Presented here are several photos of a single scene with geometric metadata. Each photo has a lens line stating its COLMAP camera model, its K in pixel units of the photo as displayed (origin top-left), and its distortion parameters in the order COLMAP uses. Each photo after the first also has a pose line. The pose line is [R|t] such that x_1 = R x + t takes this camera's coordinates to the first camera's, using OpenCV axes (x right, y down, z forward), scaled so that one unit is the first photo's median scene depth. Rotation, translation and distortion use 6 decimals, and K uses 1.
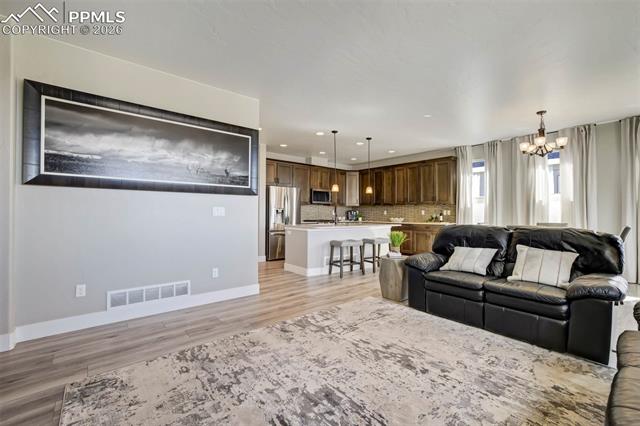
lens RADIAL K [[274.2, 0, 321.3], [0, 274.2, 211.6], [0, 0, 1]] dist [-0.028442, 0.011440]
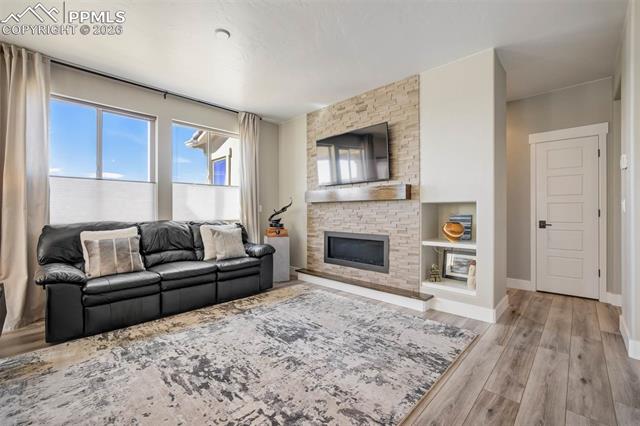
lens RADIAL K [[274.2, 0, 320.3], [0, 274.2, 210.8], [0, 0, 1]] dist [-0.028442, 0.011440]
pose [[-0.995994, -0.002670, -0.089381, -0.007414], [-0.001953, 0.999965, -0.008104, 0.014651], [0.089399, -0.007897, -0.995965, 1.207981]]
